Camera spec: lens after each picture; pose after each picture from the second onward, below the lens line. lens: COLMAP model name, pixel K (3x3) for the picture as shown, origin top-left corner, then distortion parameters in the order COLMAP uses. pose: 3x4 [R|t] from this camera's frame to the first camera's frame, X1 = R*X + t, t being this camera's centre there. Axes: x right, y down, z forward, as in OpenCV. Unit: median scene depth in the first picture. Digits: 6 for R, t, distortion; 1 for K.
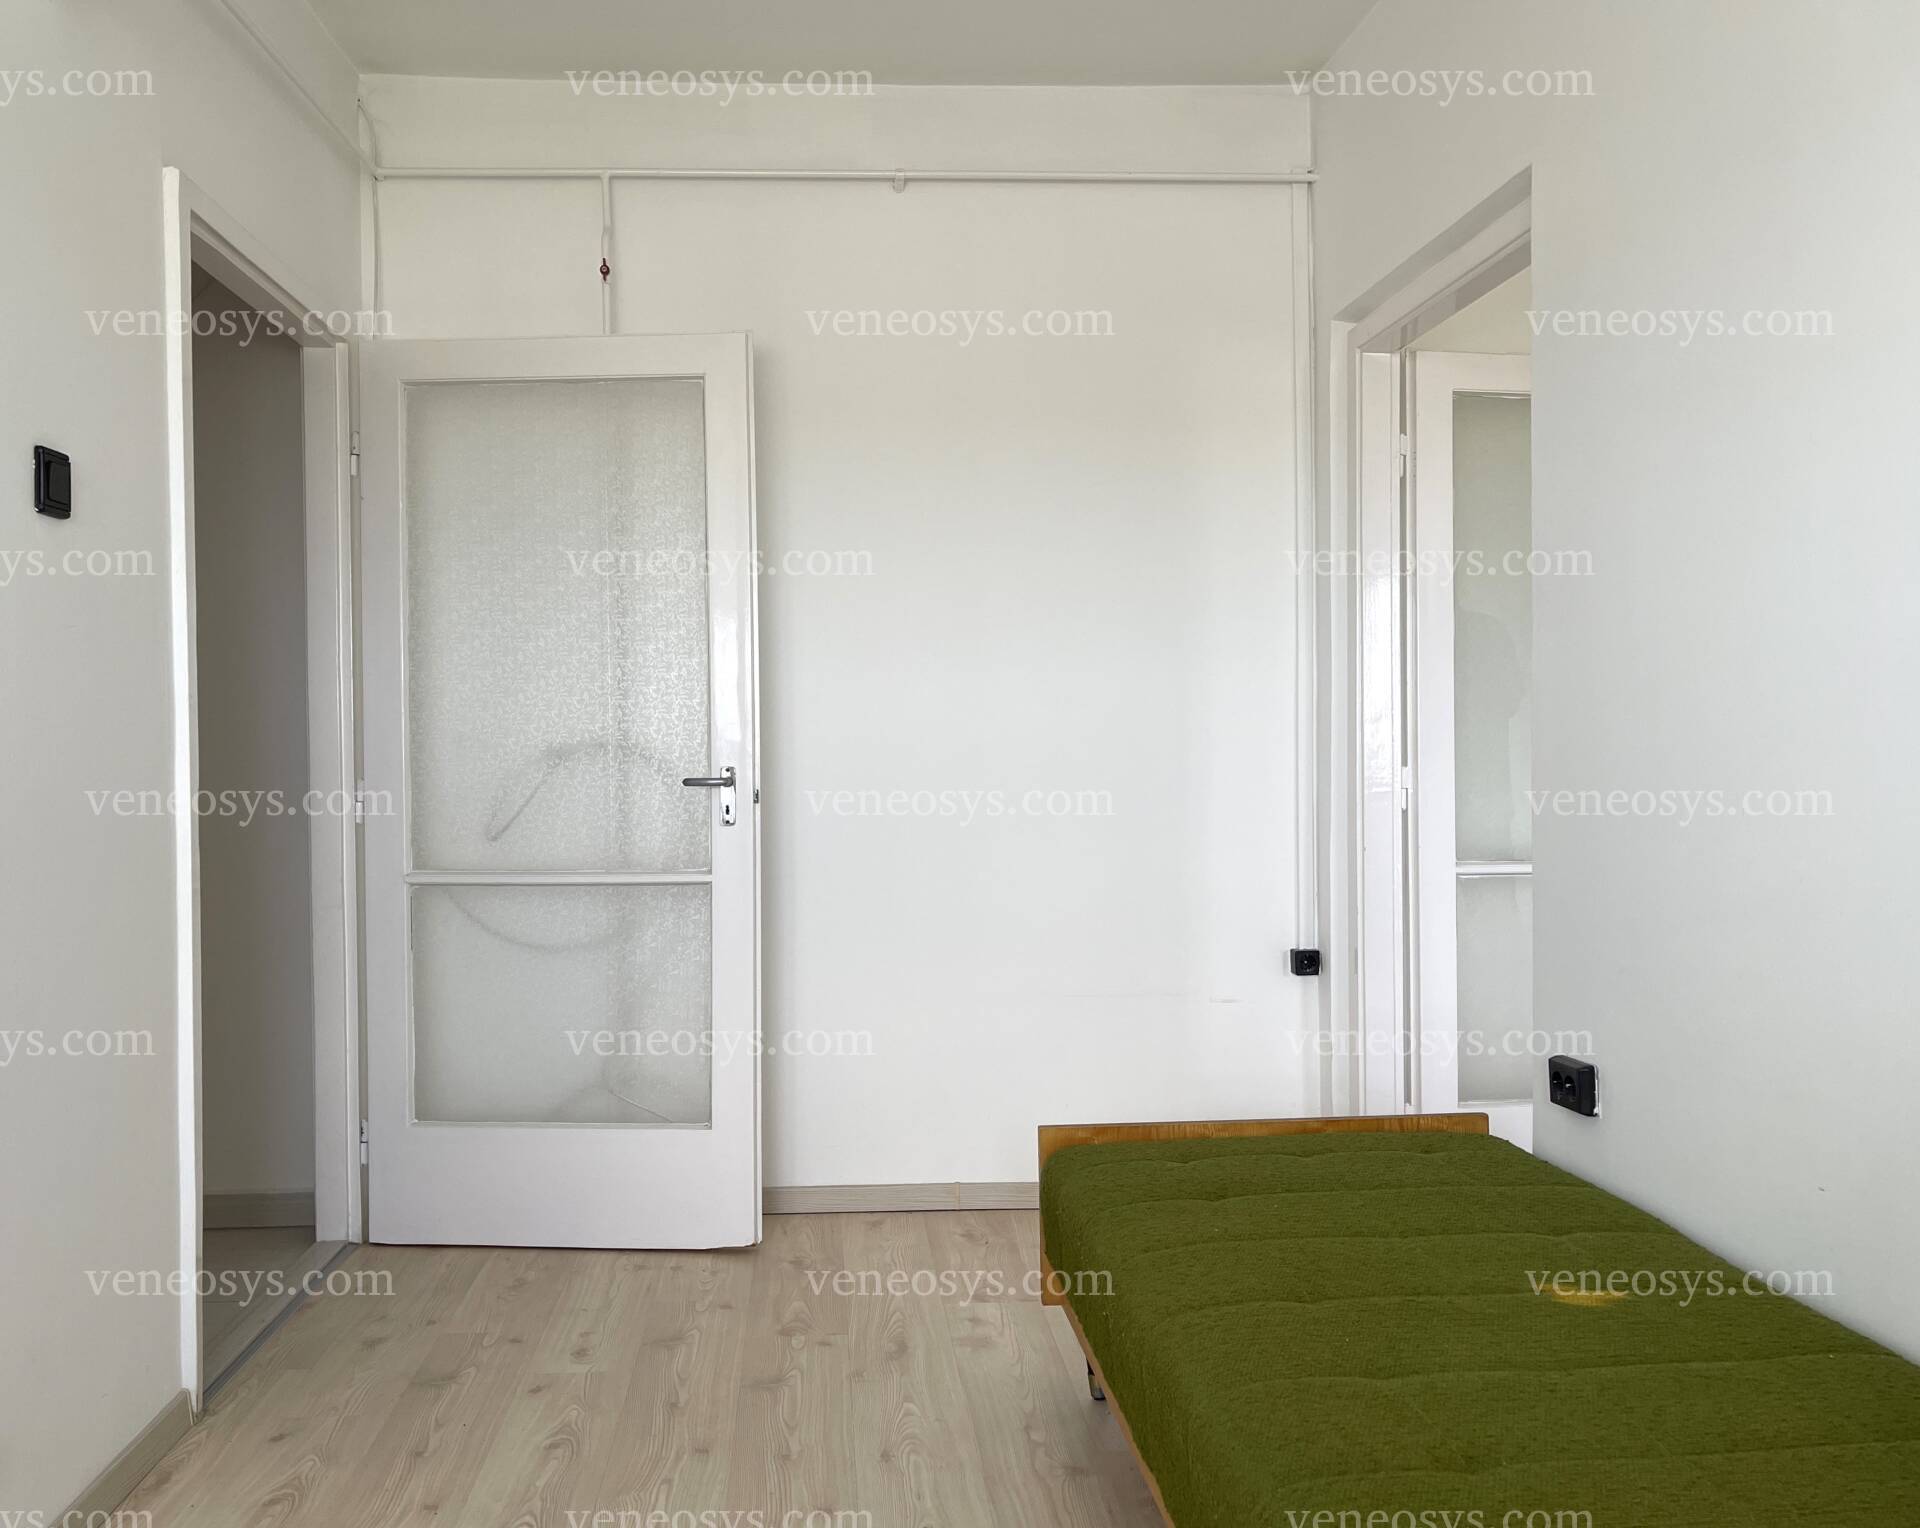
lens RADIAL K [[1587.0, 0, 888.5], [0, 1587.0, 761.4], [0, 0, 1]] dist [0.052300, -0.019469]
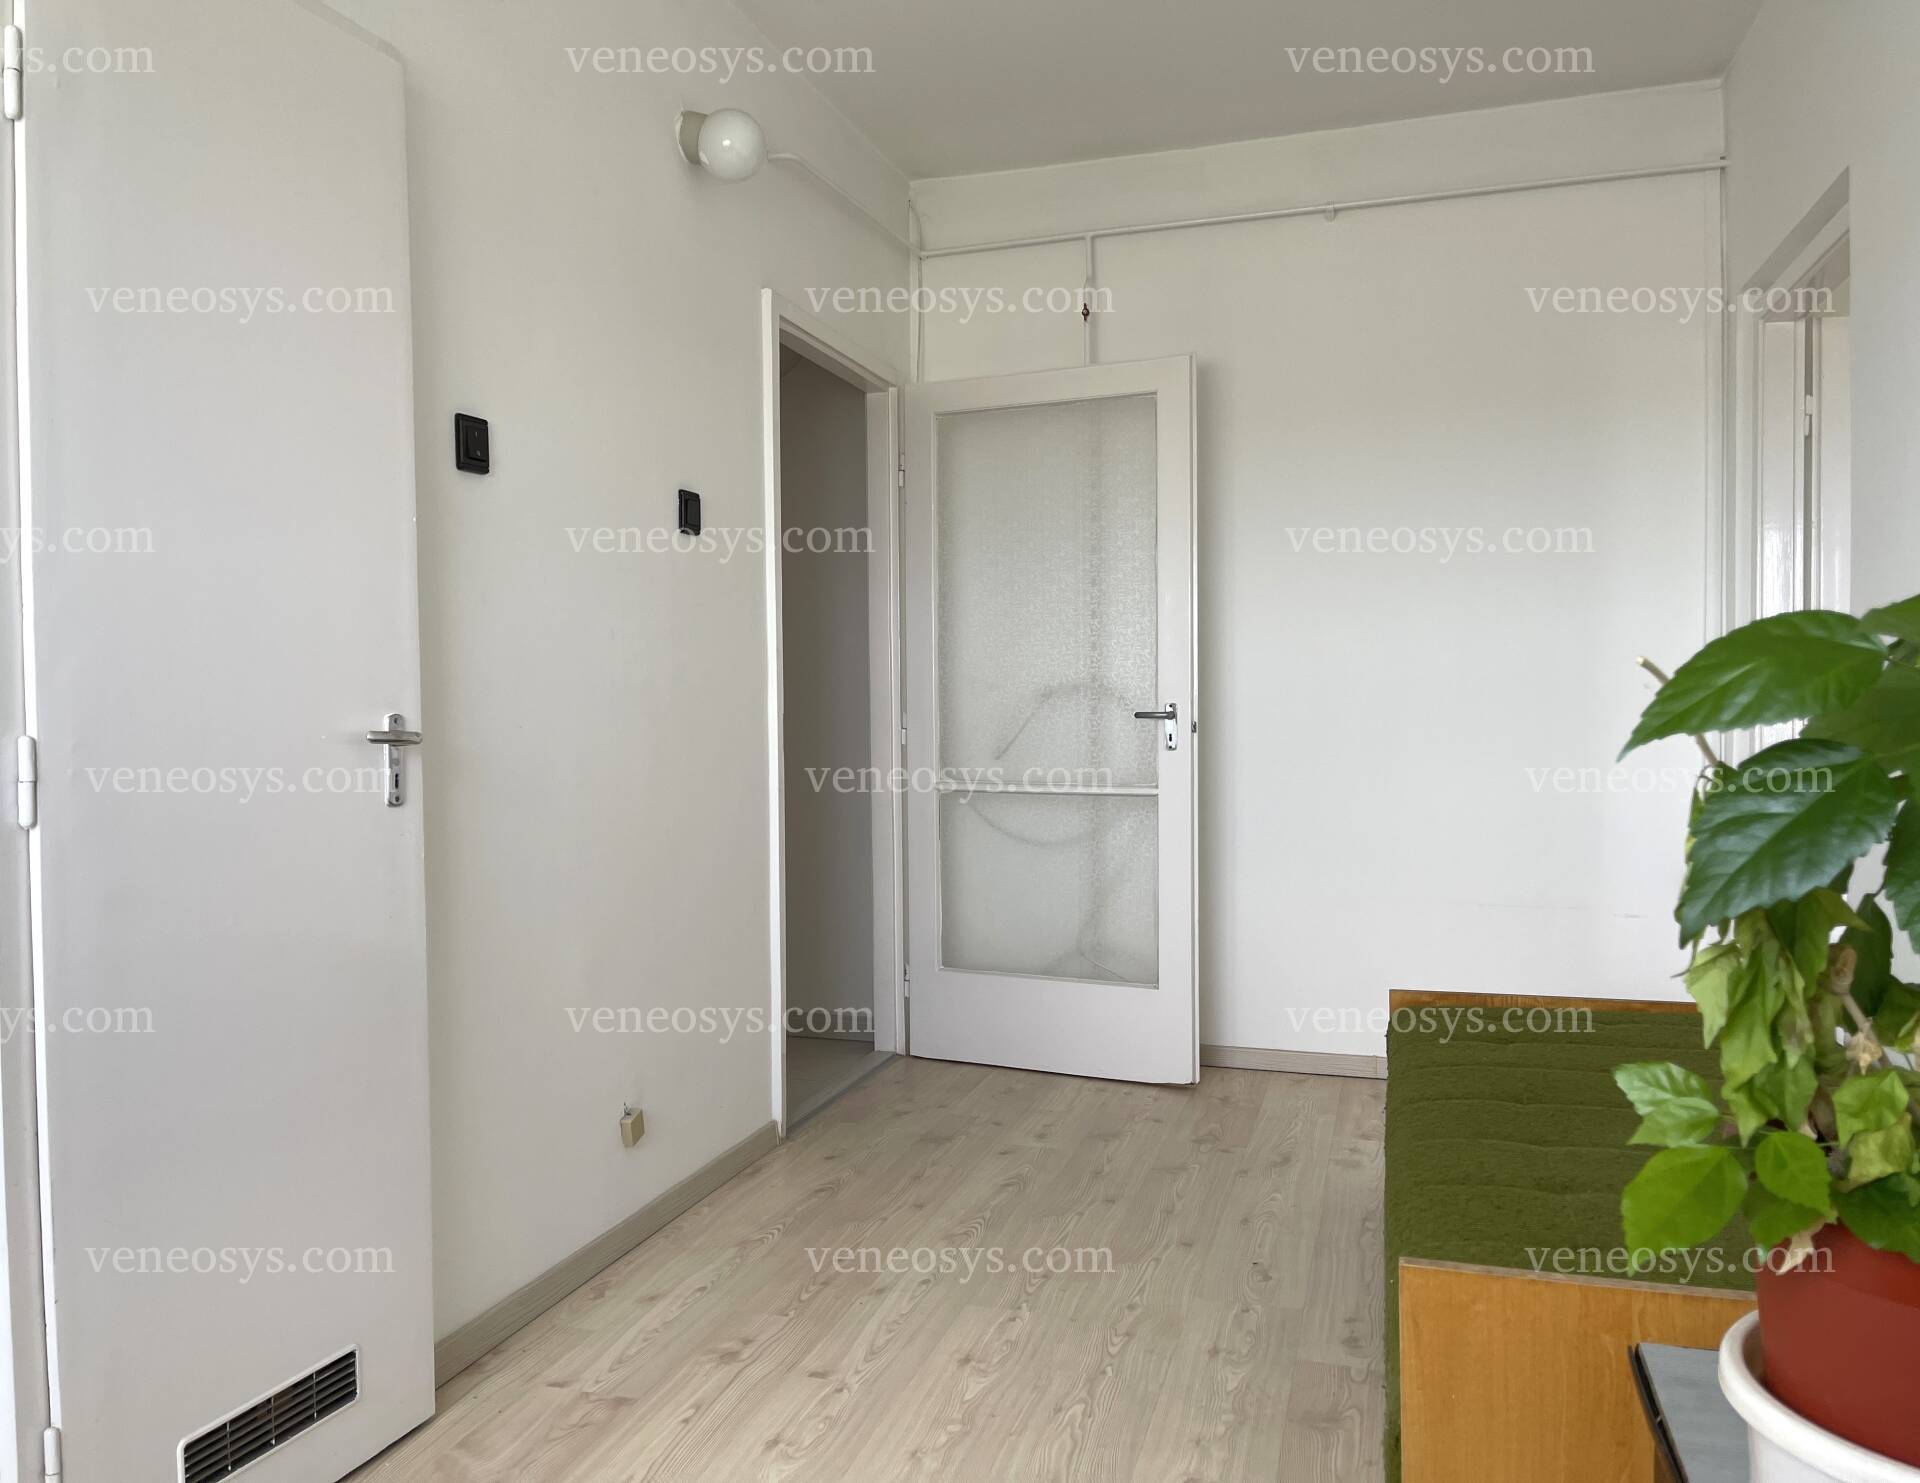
lens RADIAL K [[1540.1, 0, 931.9], [0, 1540.1, 757.6], [0, 0, 1]] dist [0.074717, -0.077373]
pose [[0.934759, 0.014115, -0.355003, 0.155624], [-0.005100, 0.999641, 0.026316, 0.015062], [0.355247, -0.022788, 0.934495, -0.210527]]
